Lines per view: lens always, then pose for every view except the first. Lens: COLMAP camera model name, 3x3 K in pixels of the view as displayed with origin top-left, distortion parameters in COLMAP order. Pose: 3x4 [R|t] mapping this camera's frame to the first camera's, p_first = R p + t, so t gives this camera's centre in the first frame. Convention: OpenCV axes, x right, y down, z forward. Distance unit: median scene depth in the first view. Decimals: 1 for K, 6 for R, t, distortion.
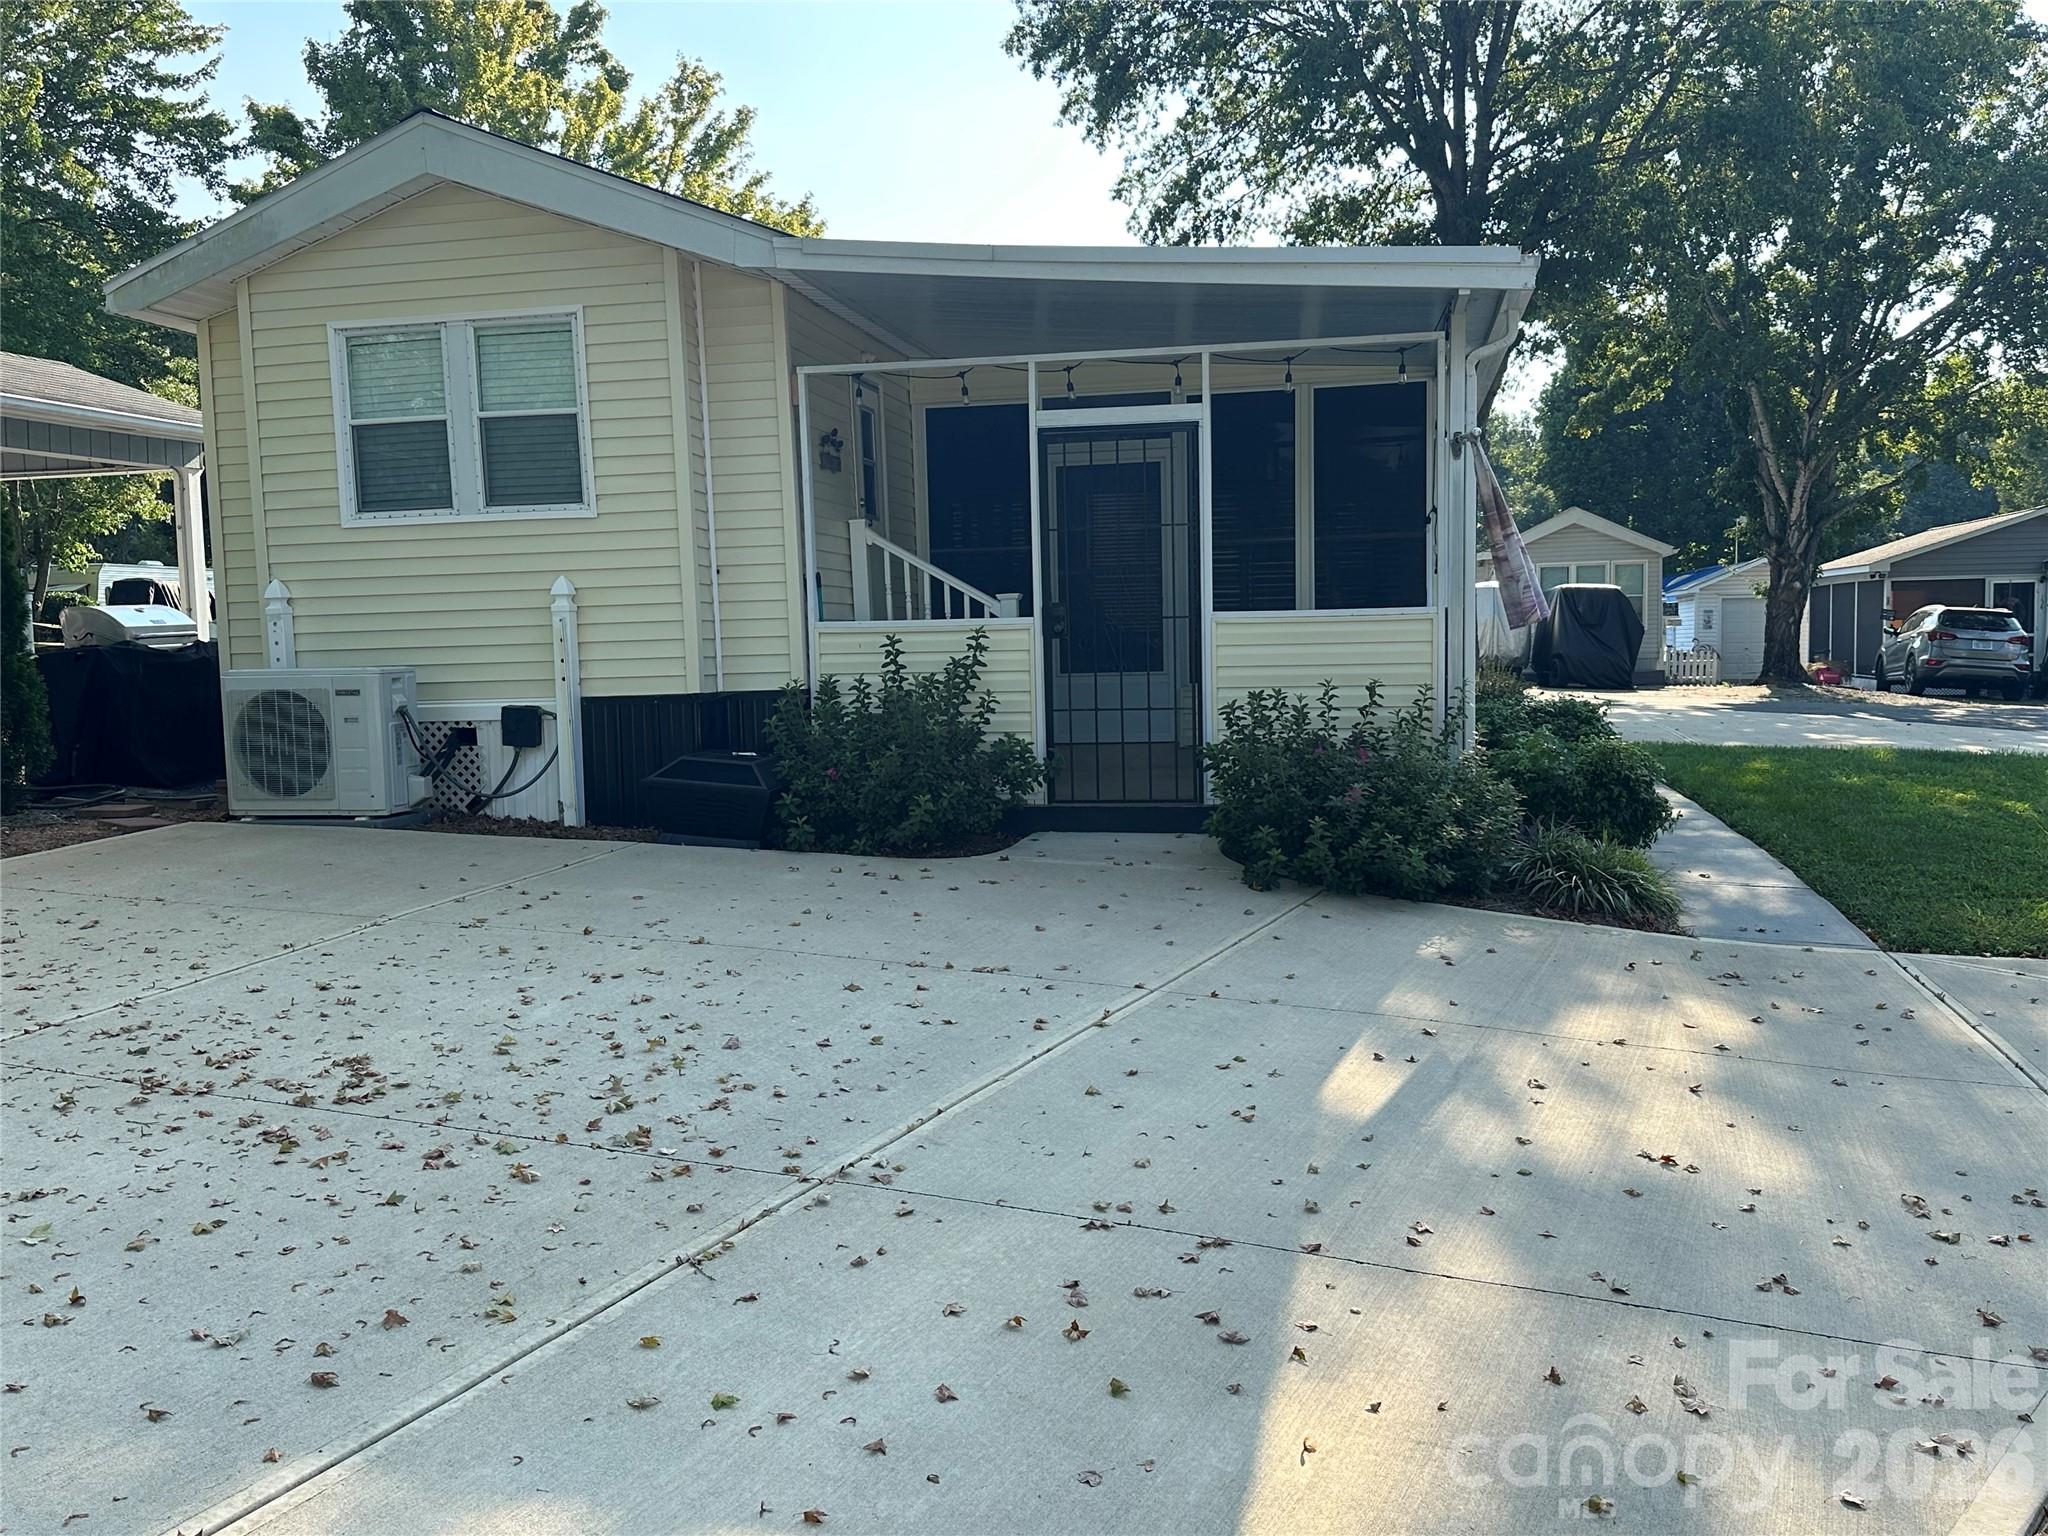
lens RADIAL K [[1795.7, 0, 1001.7], [0, 1795.7, 781.5], [0, 0, 1]] dist [0.057515, -0.014822]
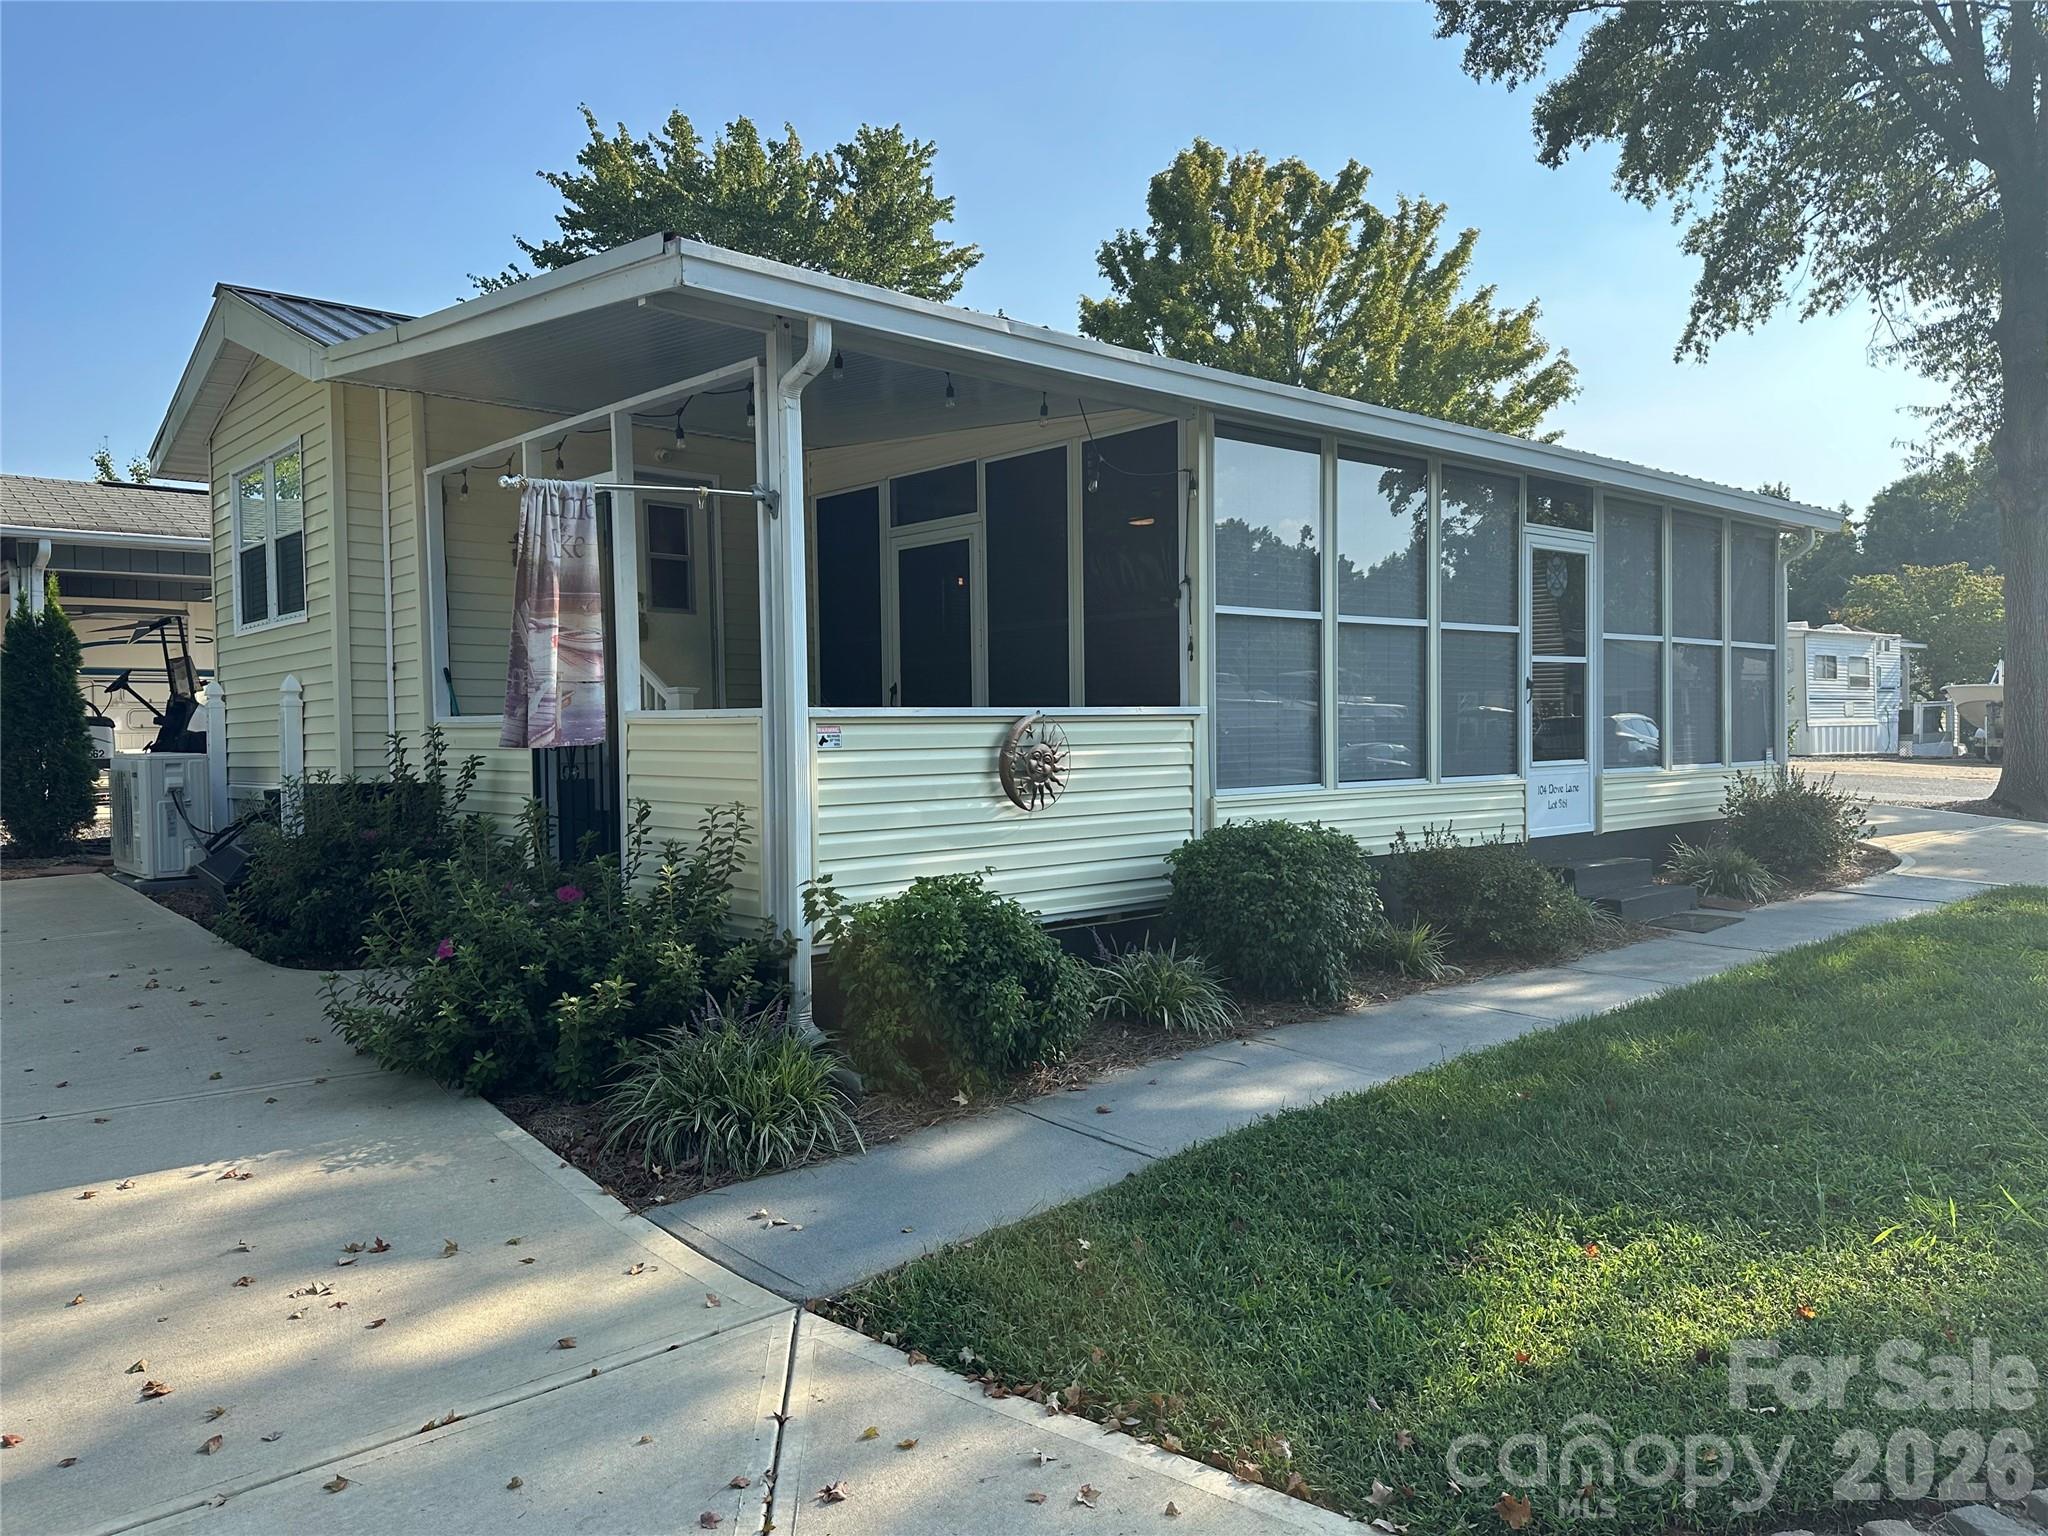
lens RADIAL K [[1474.7, 0, 1035.4], [0, 1474.7, 770.7], [0, 0, 1]] dist [0.063846, -0.081397]
pose [[0.812185, 0.029616, -0.582647, 0.659819], [-0.051539, 0.998448, -0.021092, -0.058157], [0.581119, 0.047160, 0.812451, 0.511459]]
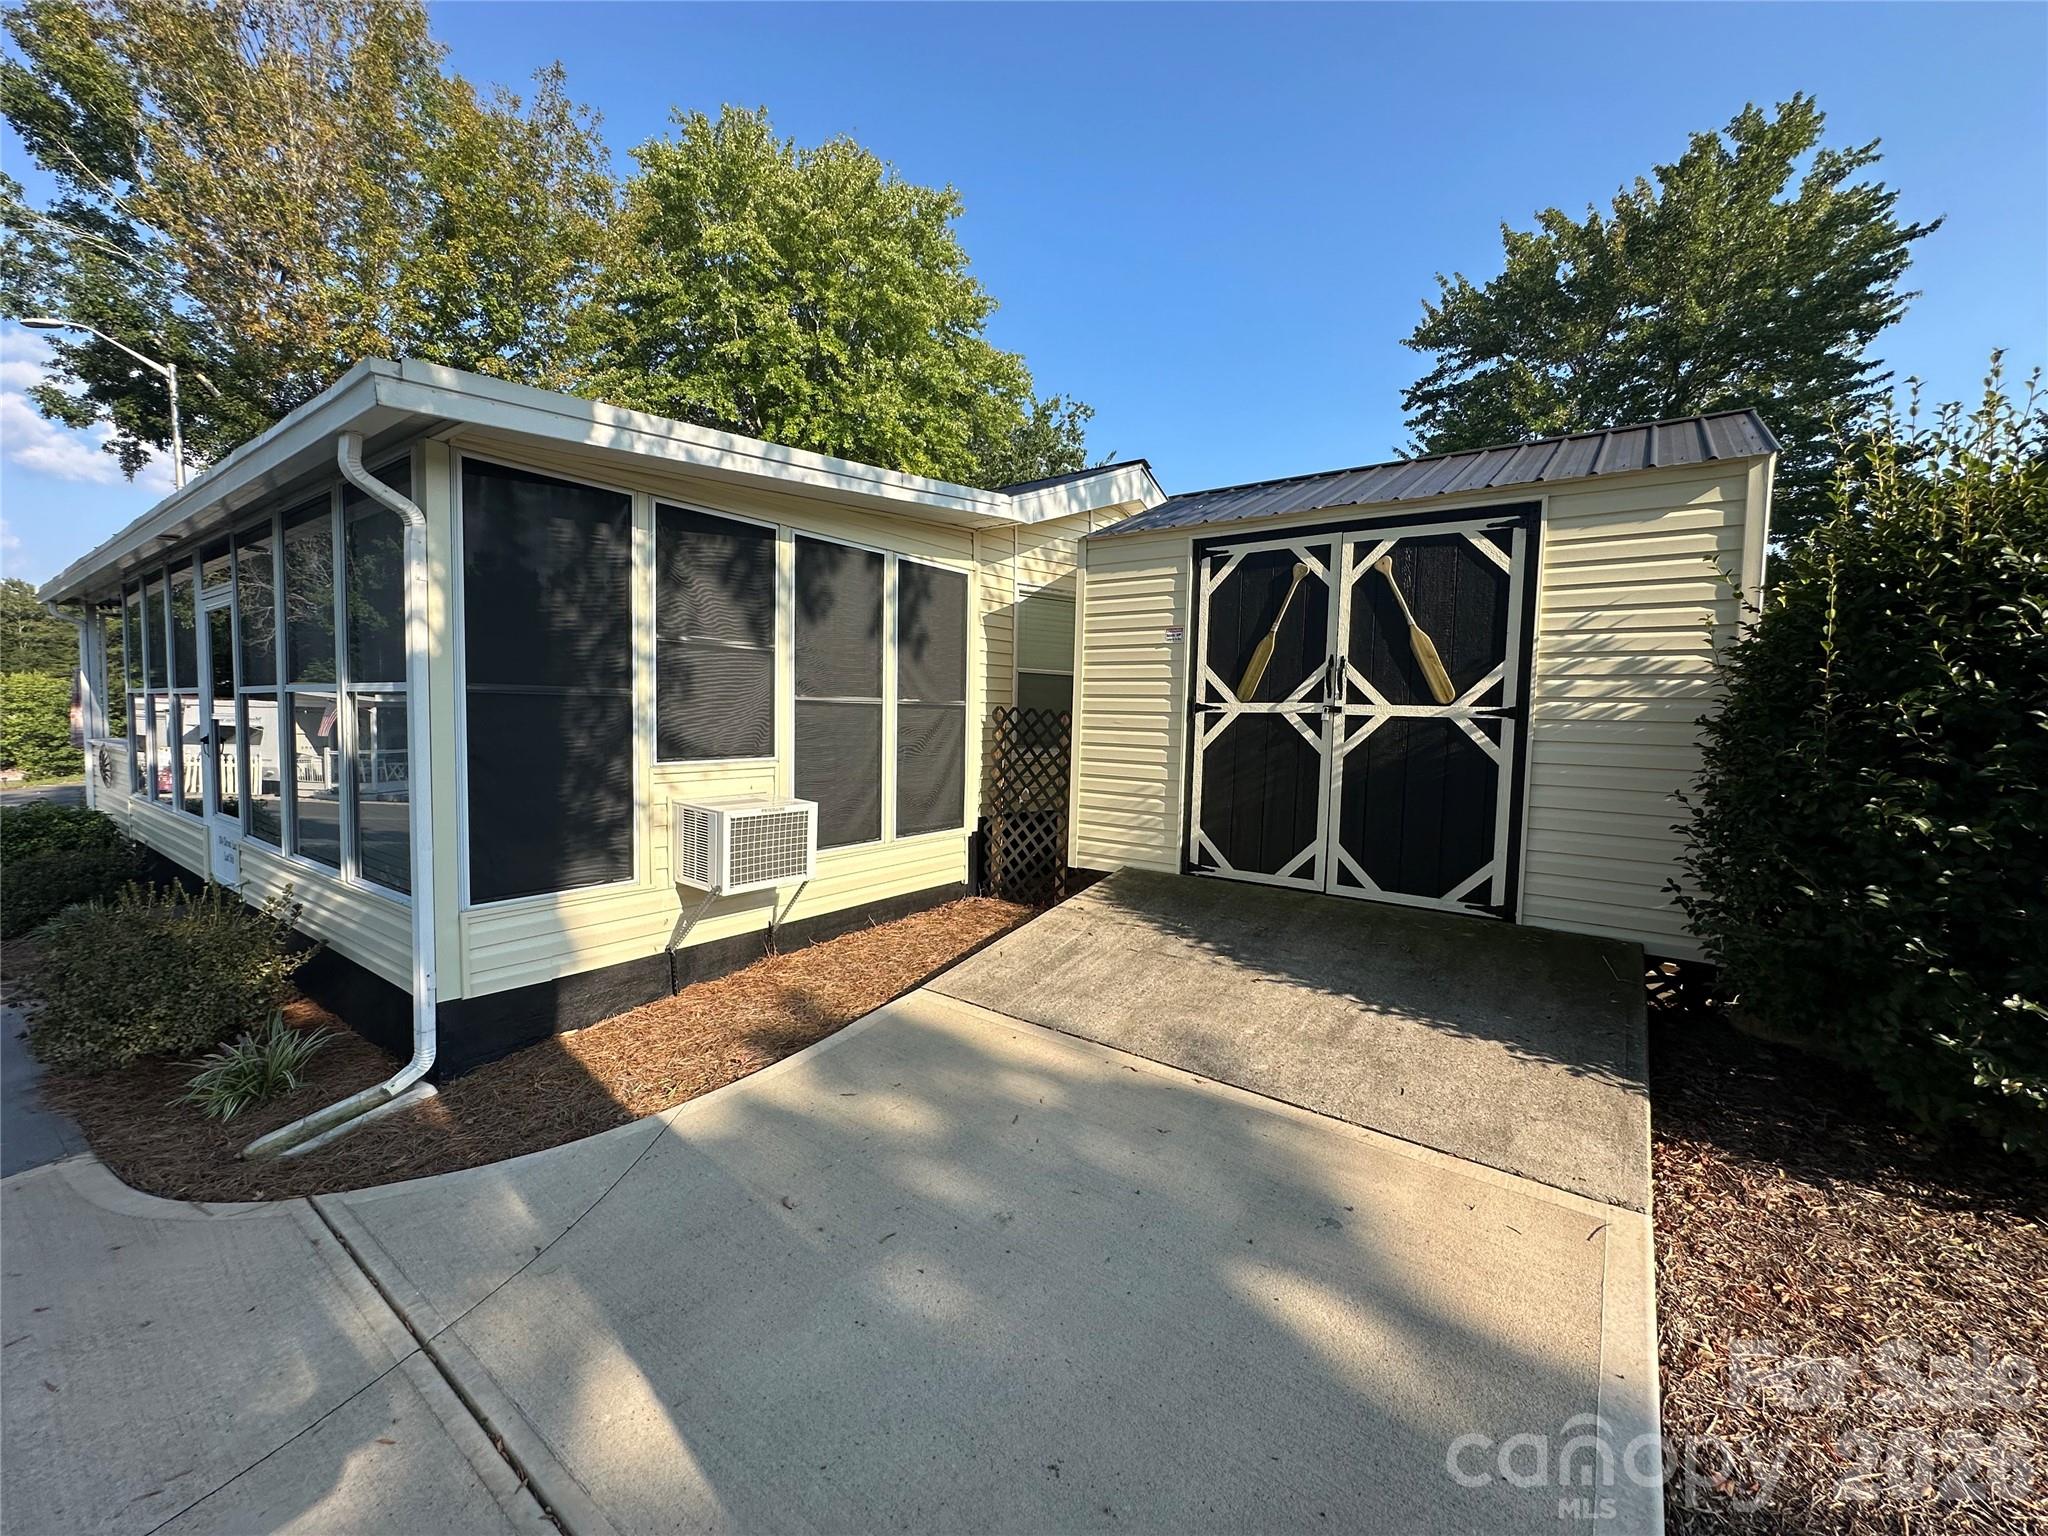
lens RADIAL K [[822.9, 0, 1028.4], [0, 822.9, 771.4], [0, 0, 1]] dist [-0.005767, 0.001728]
pose [[-0.404817, 0.069855, -0.911725, 0.650856], [-0.082114, 0.990272, 0.112332, -0.241699], [0.910703, 0.120340, -0.395143, 2.233773]]
